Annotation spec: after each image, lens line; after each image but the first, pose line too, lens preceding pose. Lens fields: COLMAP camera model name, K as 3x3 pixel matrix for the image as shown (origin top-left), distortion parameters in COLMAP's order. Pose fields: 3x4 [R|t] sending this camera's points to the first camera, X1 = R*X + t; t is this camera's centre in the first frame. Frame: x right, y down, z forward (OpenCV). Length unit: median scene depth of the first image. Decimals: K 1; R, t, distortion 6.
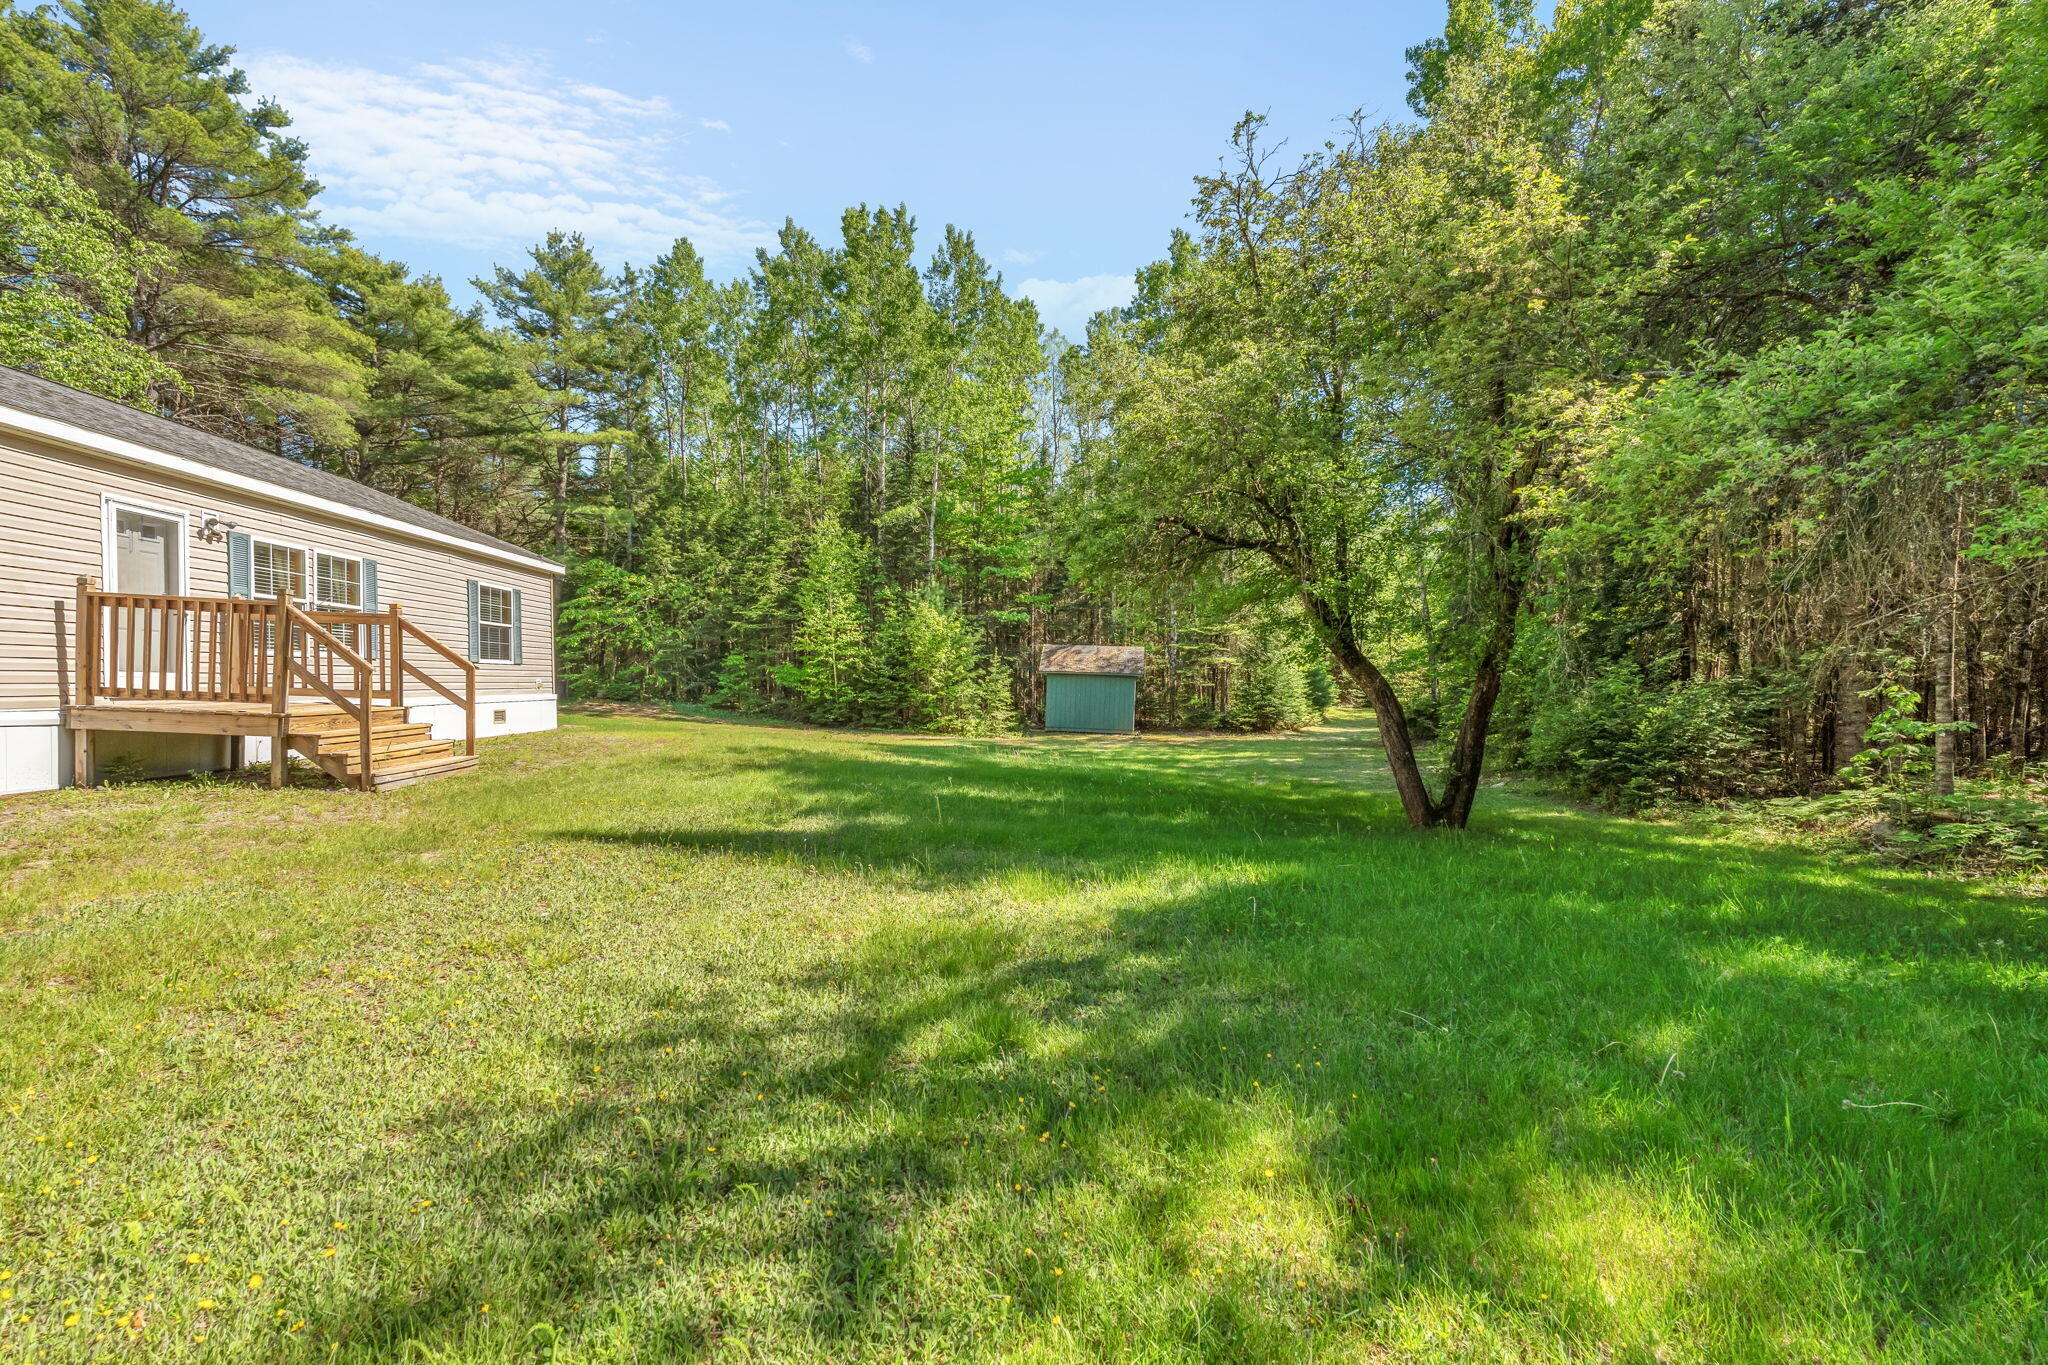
lens RADIAL K [[907.2, 0, 1024.0], [0, 907.2, 682.5], [0, 0, 1]] dist [0.000413, -0.000409]
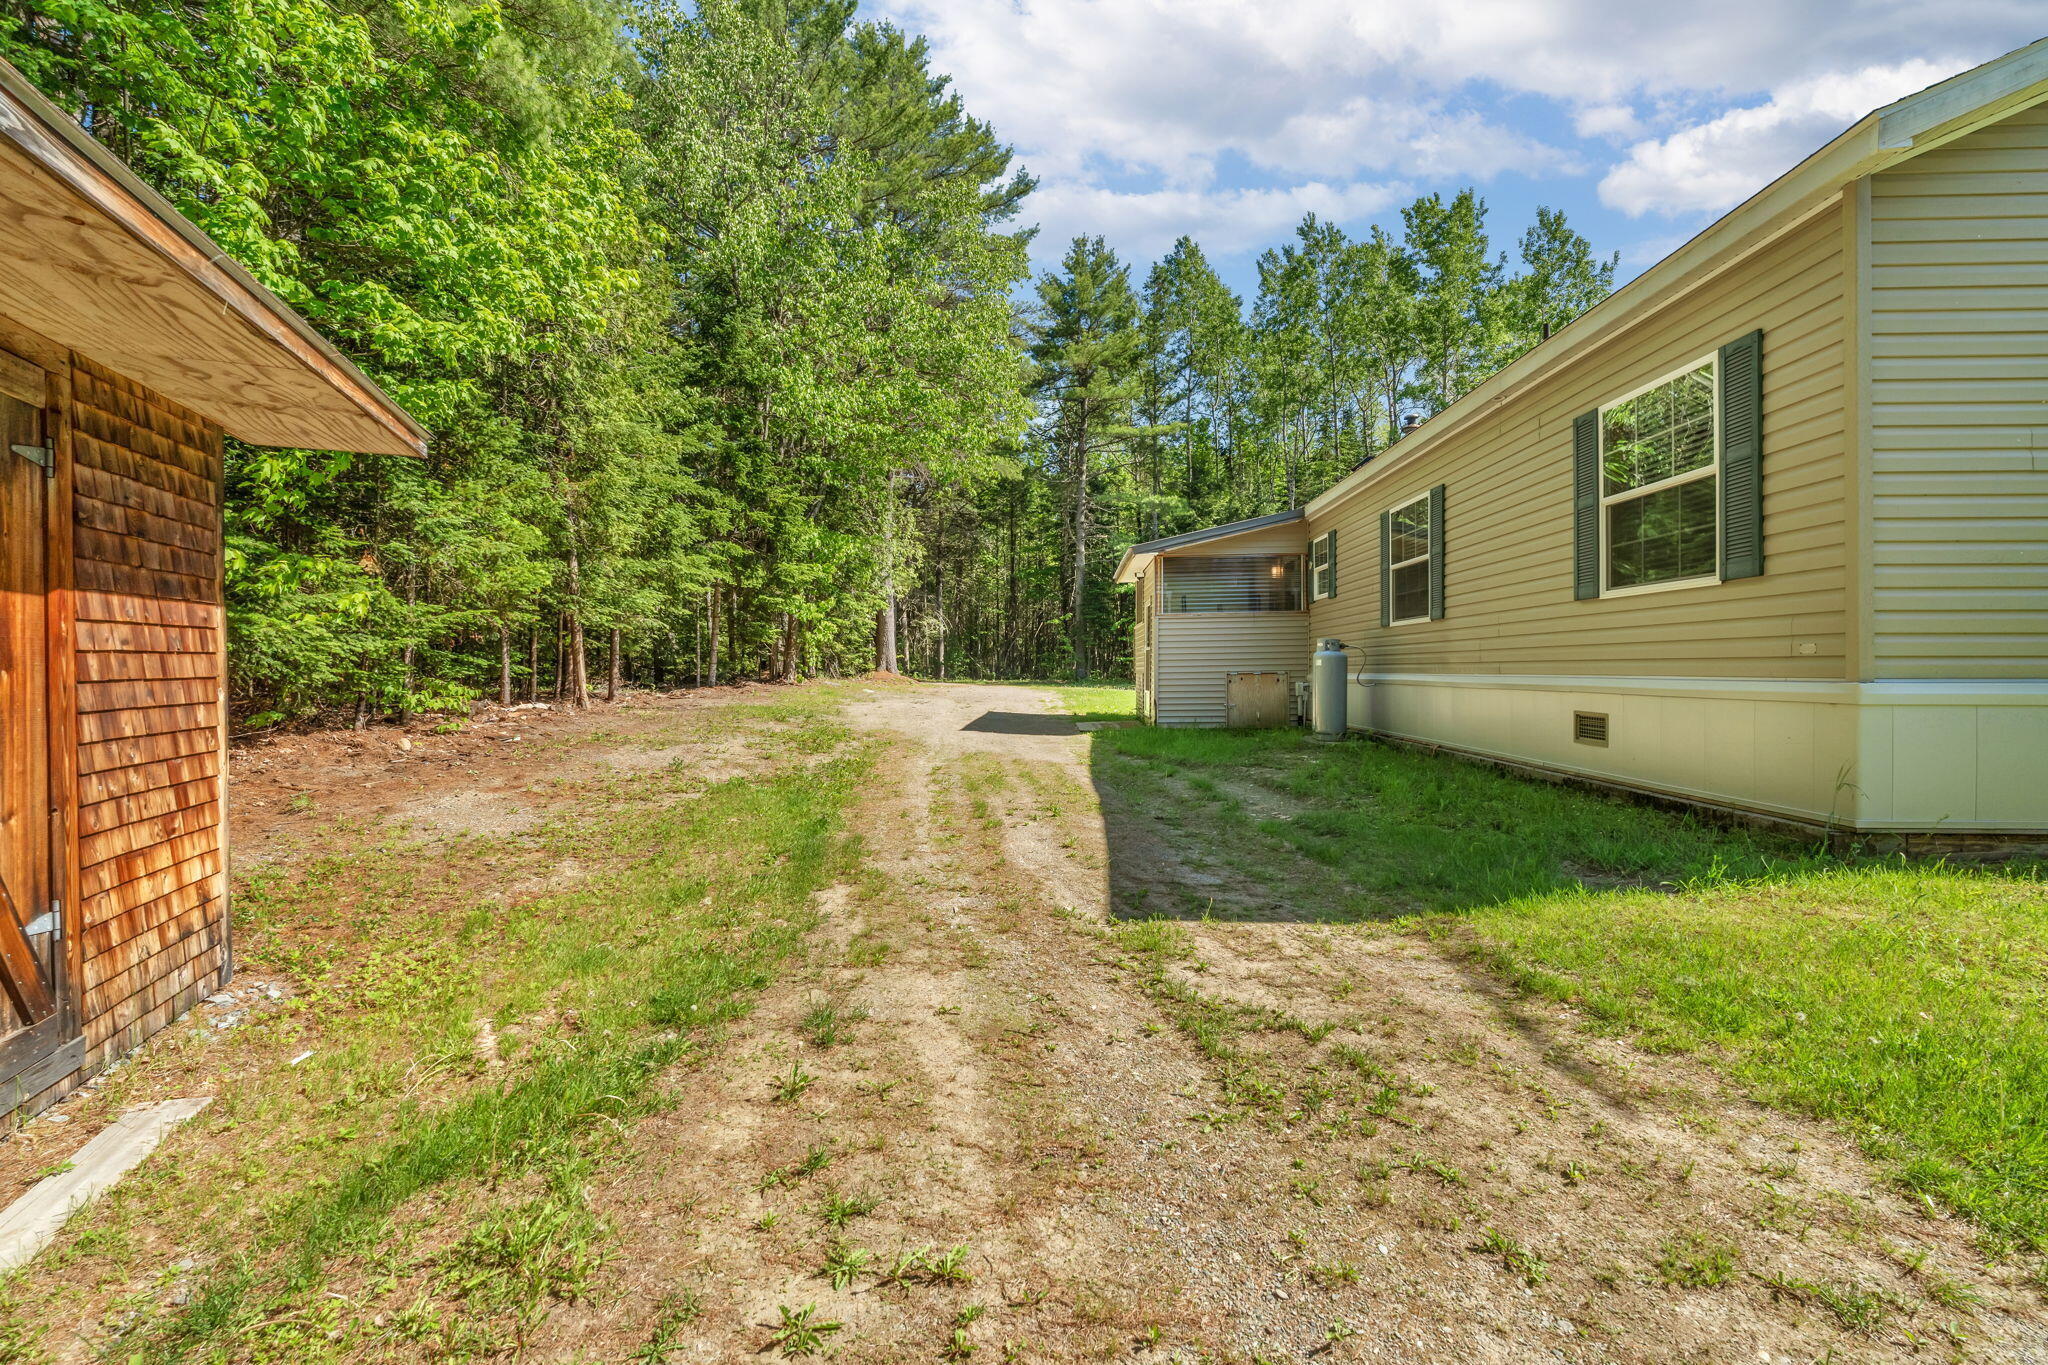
lens RADIAL K [[903.3, 0, 1021.8], [0, 903.3, 665.2], [0, 0, 1]] dist [-0.001015, -0.000235]
pose [[0.992953, 0.007411, -0.118280, -0.506166], [-0.008281, 0.999942, -0.006871, 0.008380], [0.118222, 0.007802, 0.992957, -0.040891]]
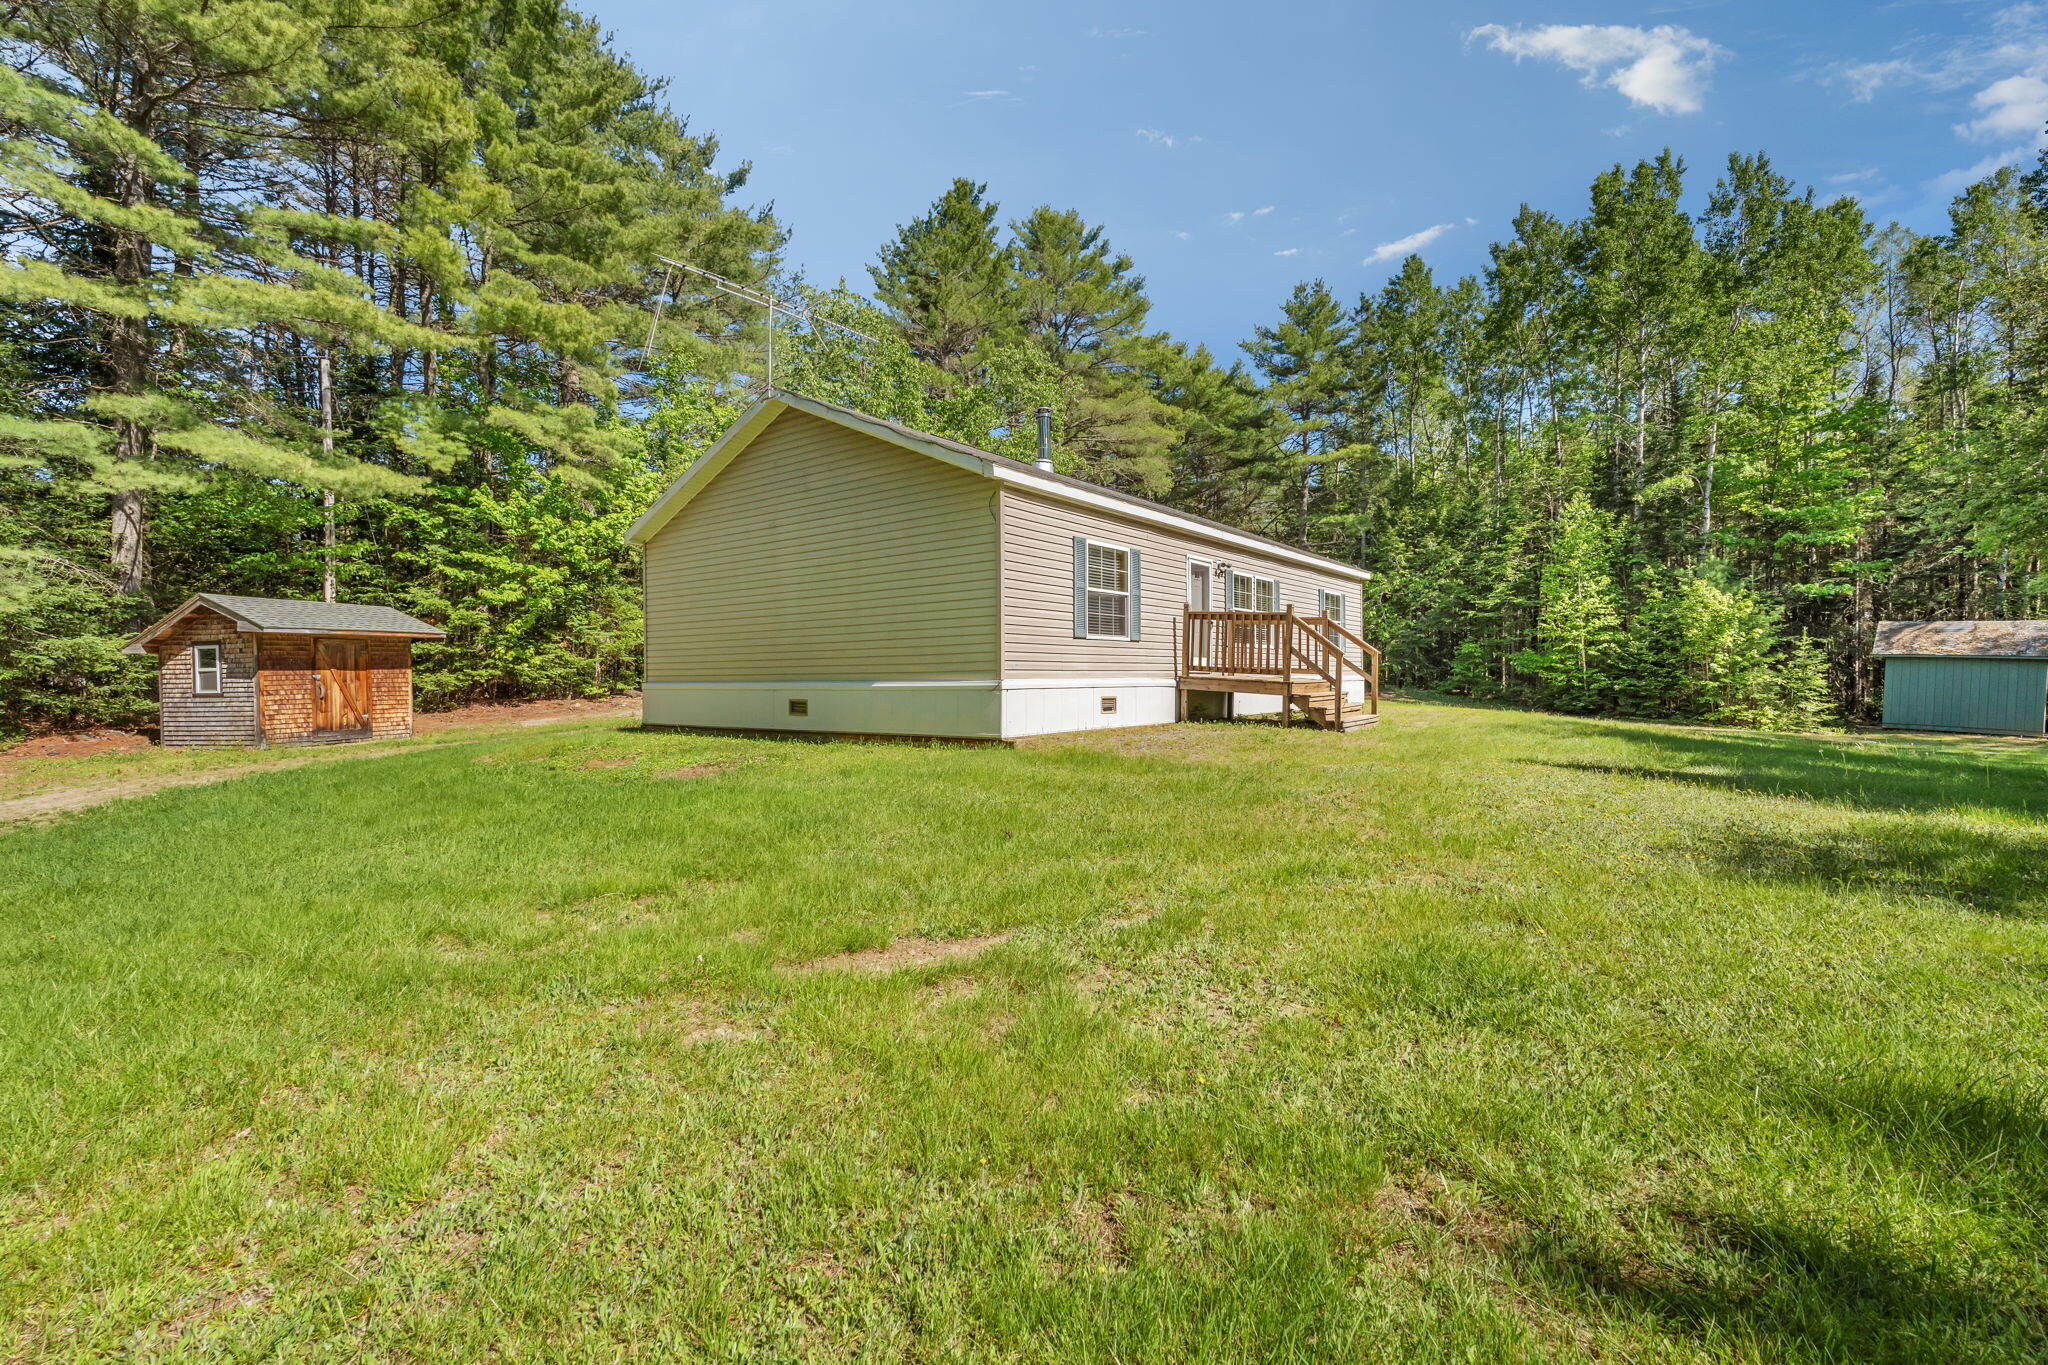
lens RADIAL K [[895.5, 0, 1026.3], [0, 895.5, 672.6], [0, 0, 1]] dist [-0.001475, -0.000201]
pose [[0.752148, 0.000888, -0.658994, -0.024937], [-0.000779, 1.000000, 0.000459, 0.003776], [0.658994, 0.000168, 0.752148, -0.108073]]
